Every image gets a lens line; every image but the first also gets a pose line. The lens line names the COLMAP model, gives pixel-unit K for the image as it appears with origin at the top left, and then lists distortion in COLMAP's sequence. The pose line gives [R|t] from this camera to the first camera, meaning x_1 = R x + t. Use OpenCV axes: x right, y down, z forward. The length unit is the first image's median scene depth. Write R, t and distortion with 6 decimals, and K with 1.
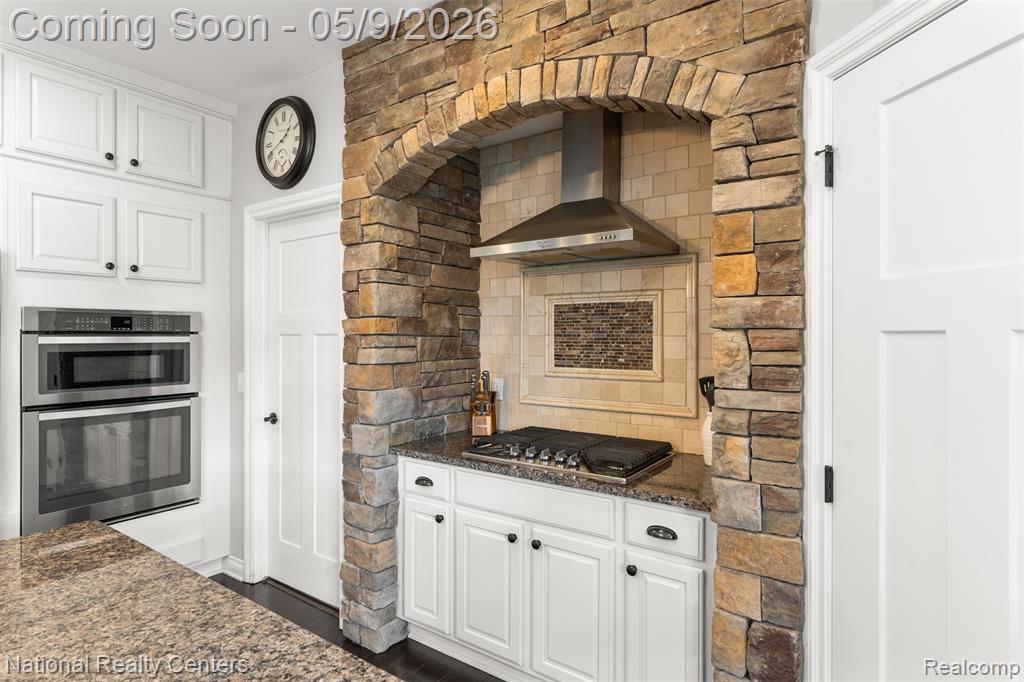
lens RADIAL K [[544.9, 0, 511.5], [0, 544.9, 334.9], [0, 0, 1]] dist [-0.002473, 0.000417]
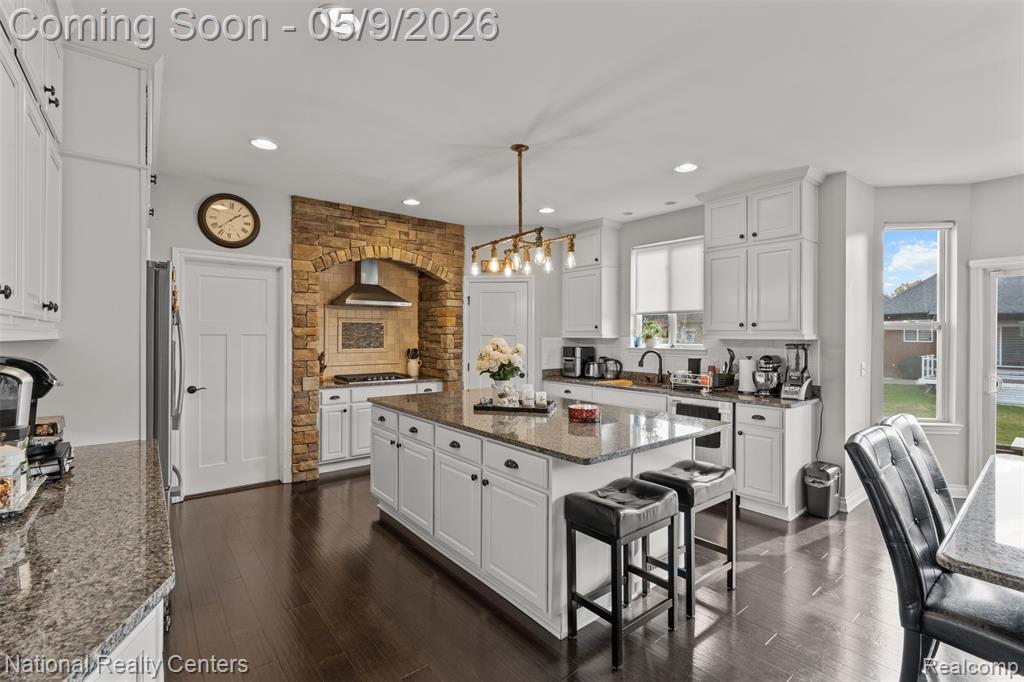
lens RADIAL K [[460.5, 0, 516.6], [0, 460.5, 335.4], [0, 0, 1]] dist [-0.012792, 0.005324]
pose [[0.263829, -0.001323, 0.964568, -1.832397], [-0.004947, 0.999984, 0.002725, -0.008680], [-0.964557, -0.005491, 0.263819, -0.273455]]
